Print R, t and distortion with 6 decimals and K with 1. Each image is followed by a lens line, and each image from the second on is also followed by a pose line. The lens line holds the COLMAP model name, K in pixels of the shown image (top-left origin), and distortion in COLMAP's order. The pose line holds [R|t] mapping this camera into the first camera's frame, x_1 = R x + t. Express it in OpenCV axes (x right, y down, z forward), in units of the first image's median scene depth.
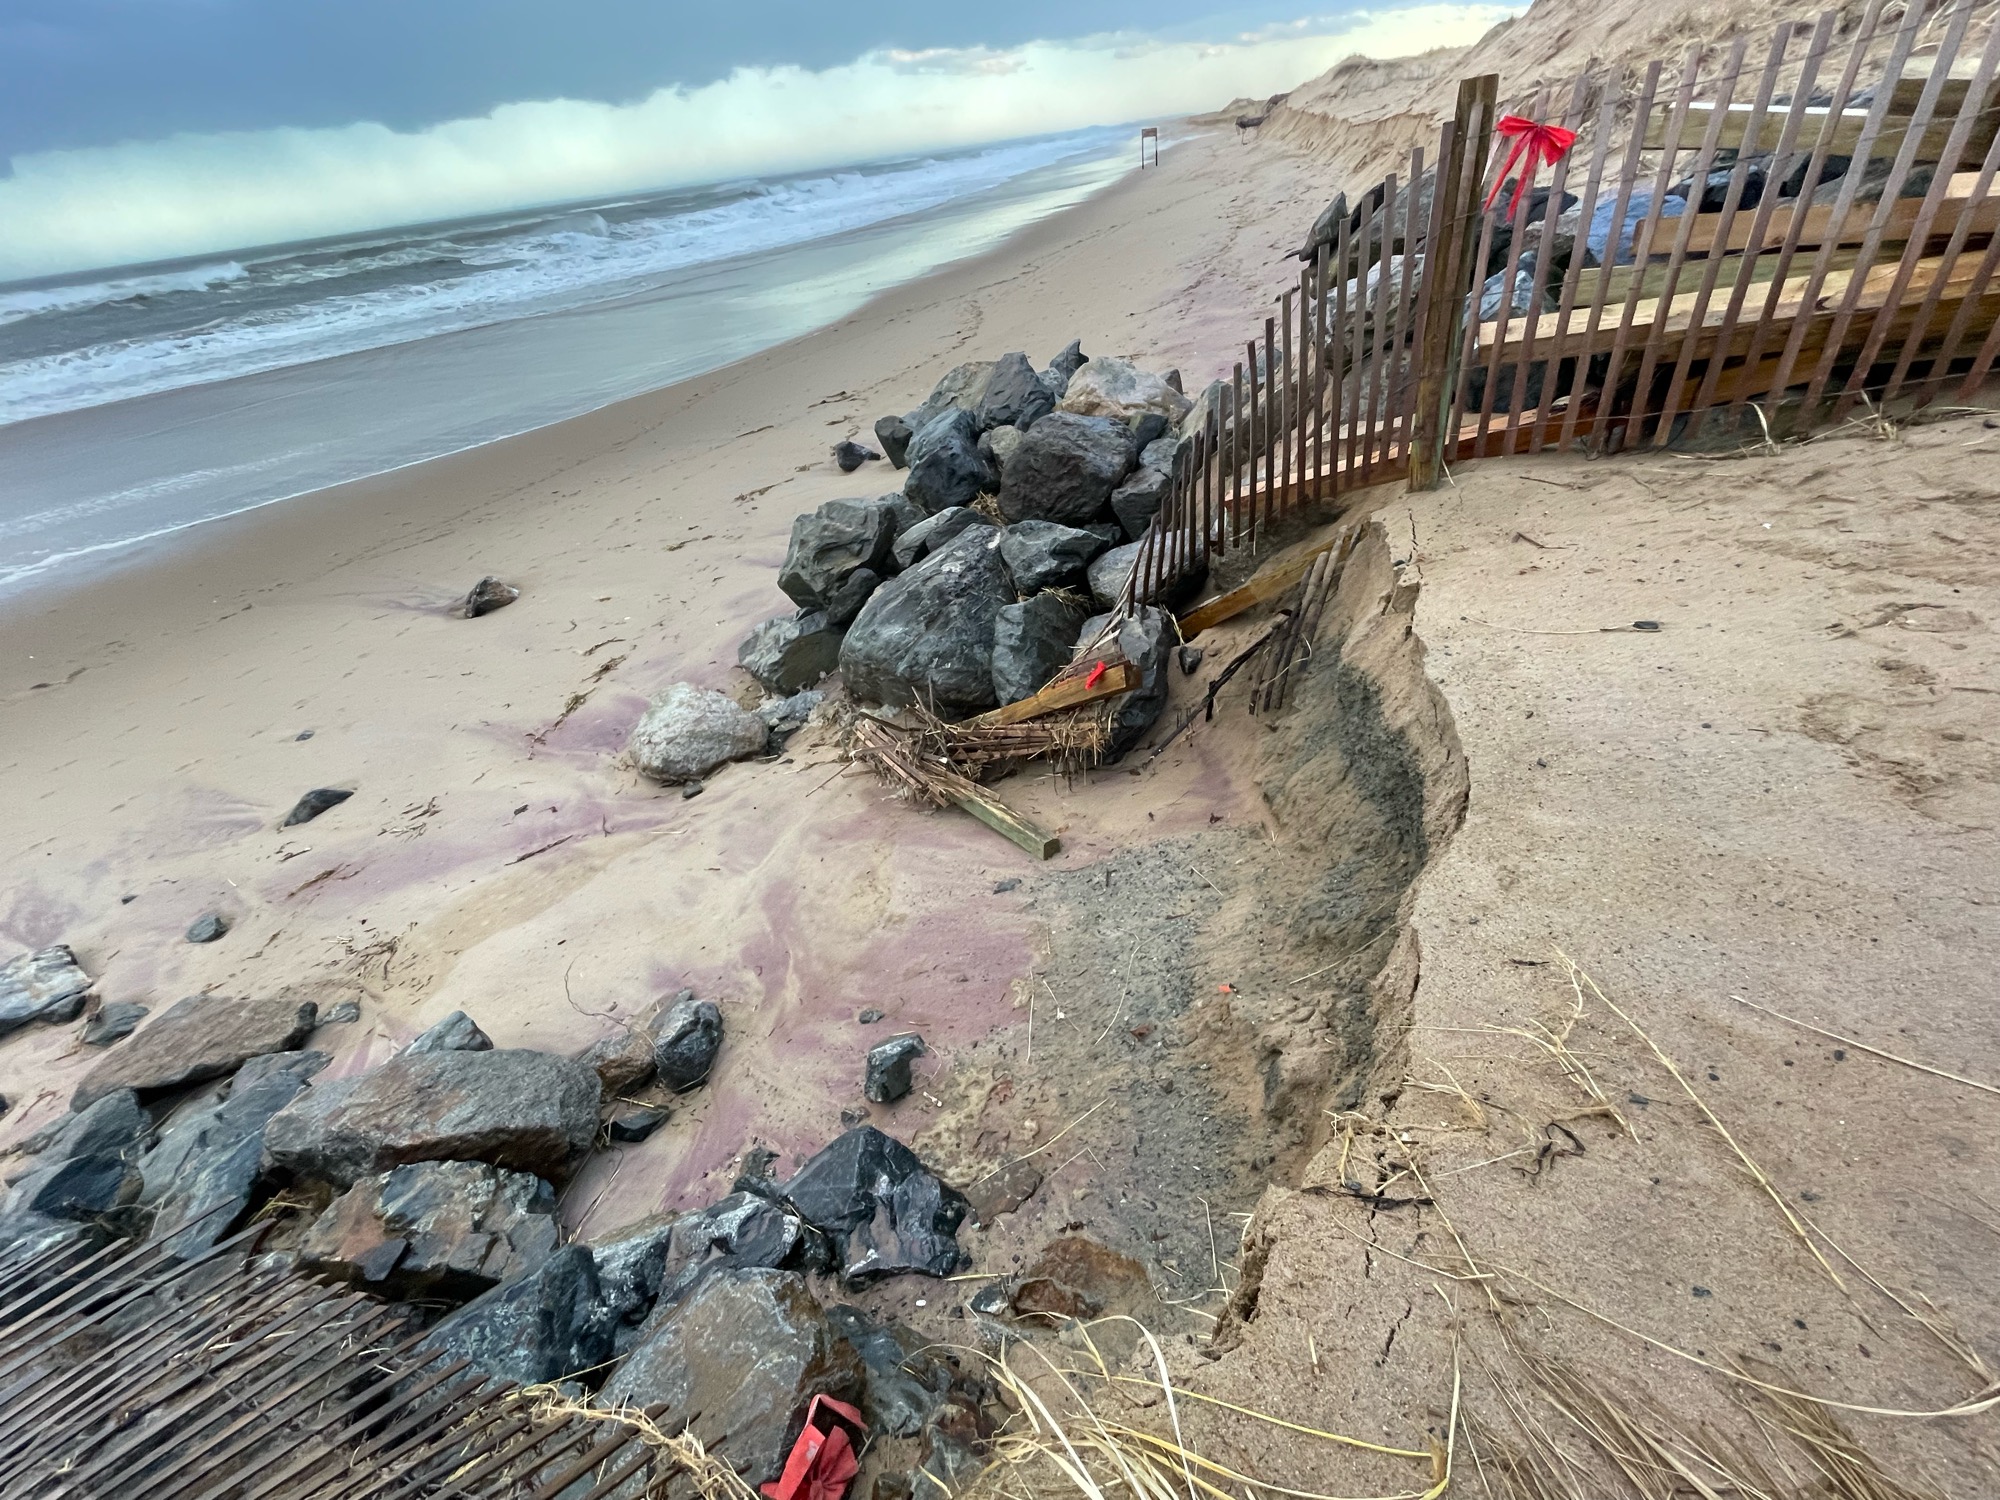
lens RADIAL K [[836.7, 0, 995.0], [0, 836.7, 752.0], [0, 0, 1]] dist [-0.002987, 0.000035]
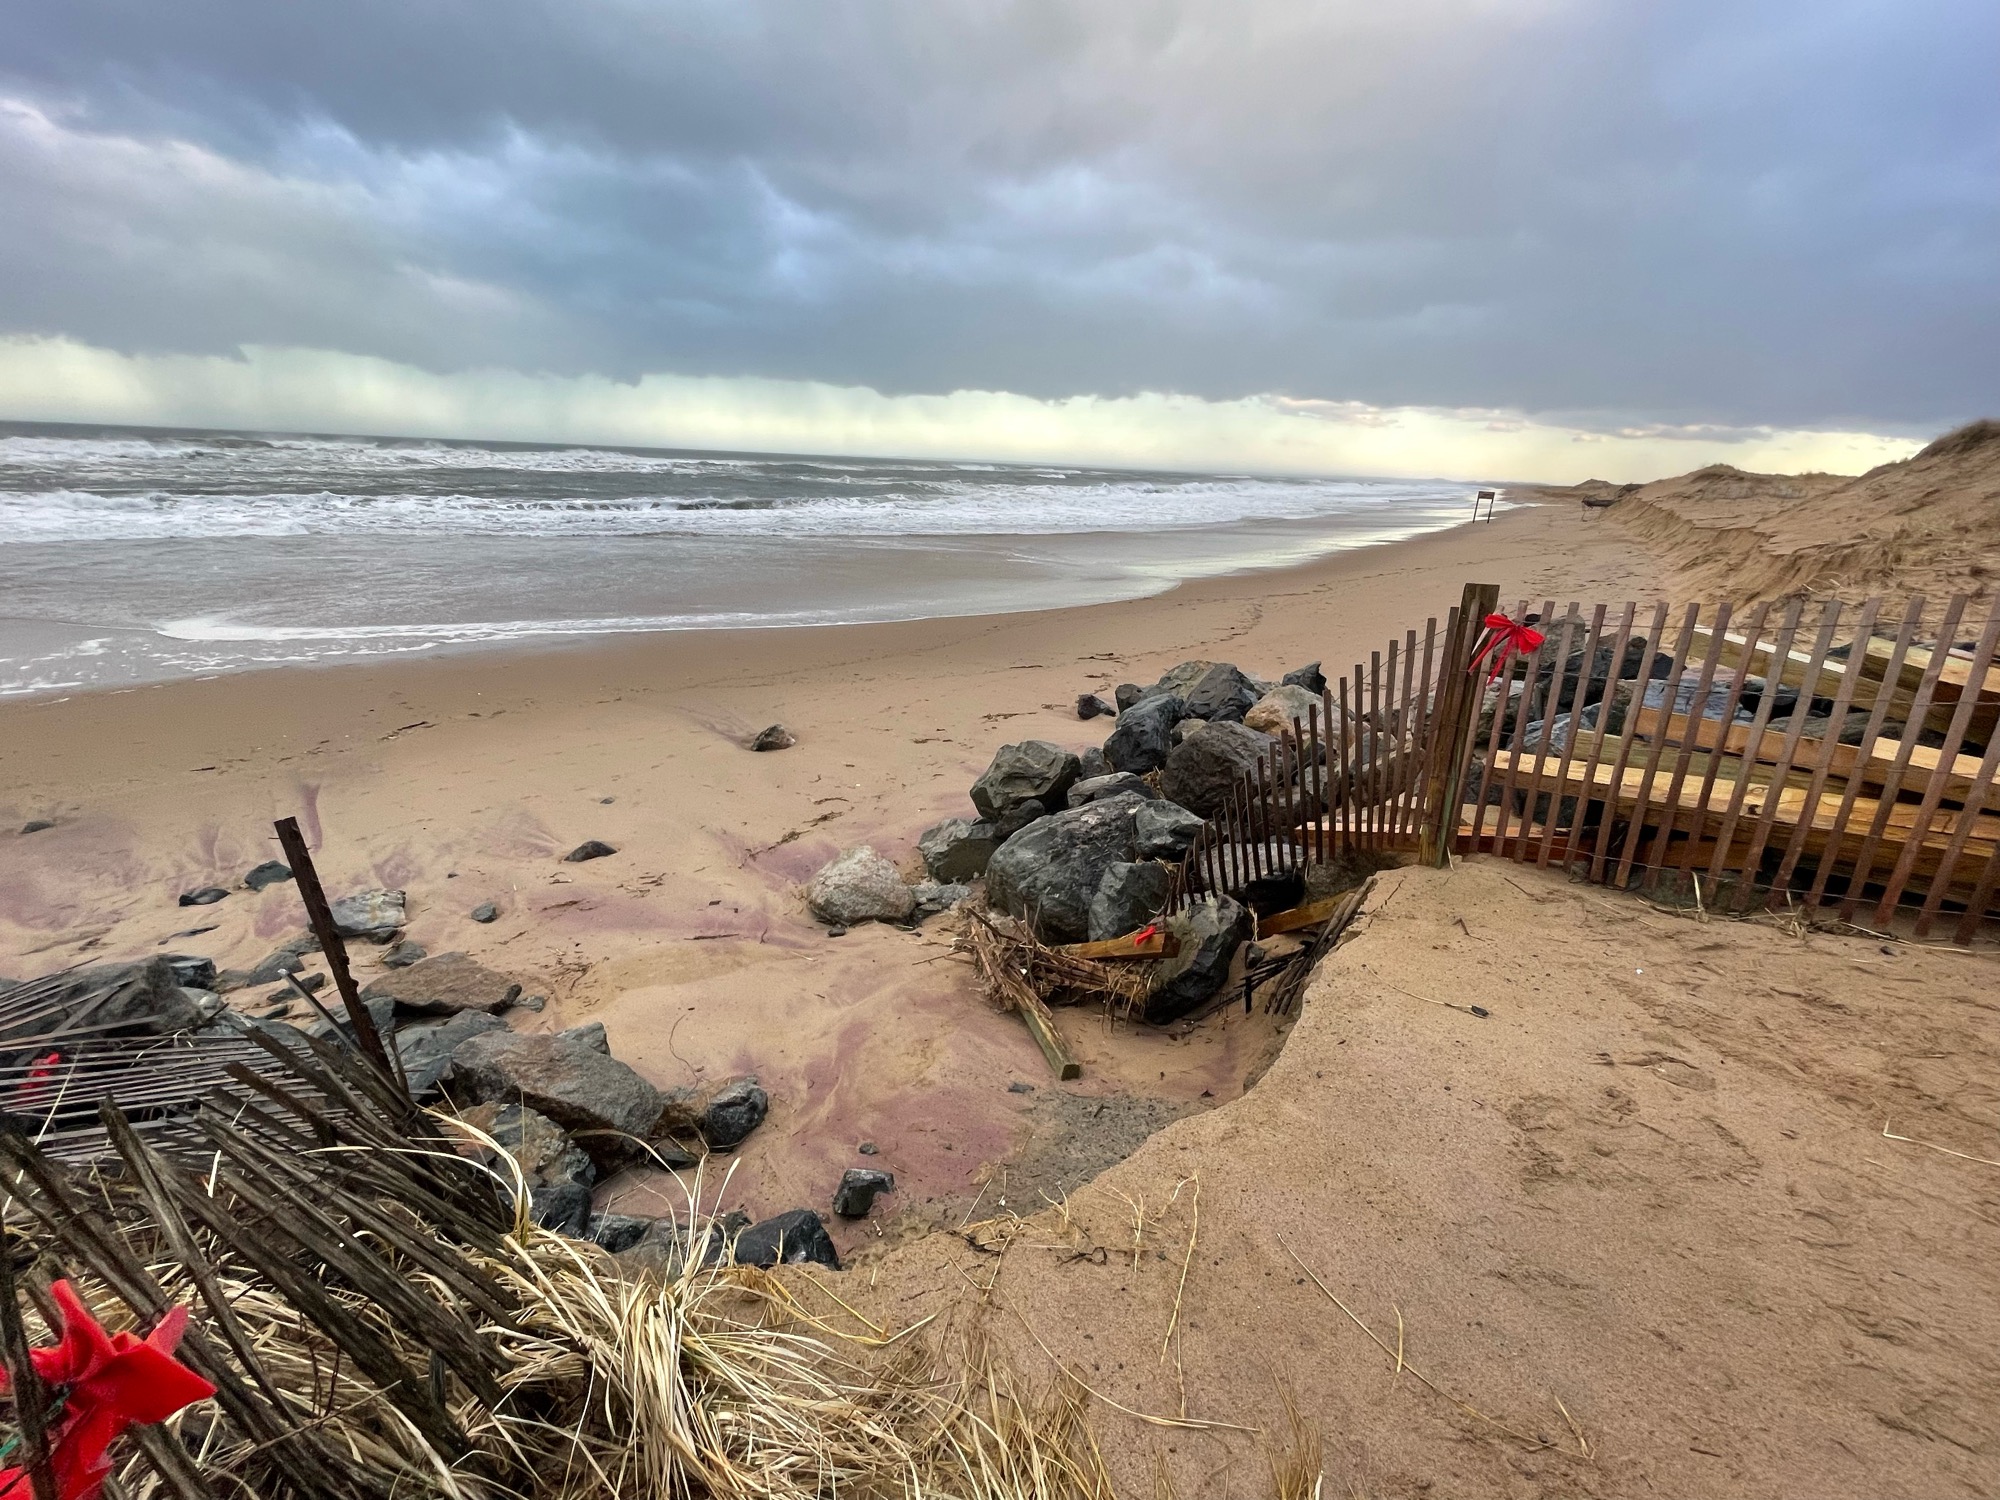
lens RADIAL K [[836.7, 0, 995.0], [0, 836.7, 752.0], [0, 0, 1]] dist [-0.002987, 0.000035]
pose [[0.918204, 0.259775, -0.299028, 0.156853], [-0.332352, 0.915975, -0.224793, 0.004955], [0.215507, 0.305788, 0.927389, -0.163834]]
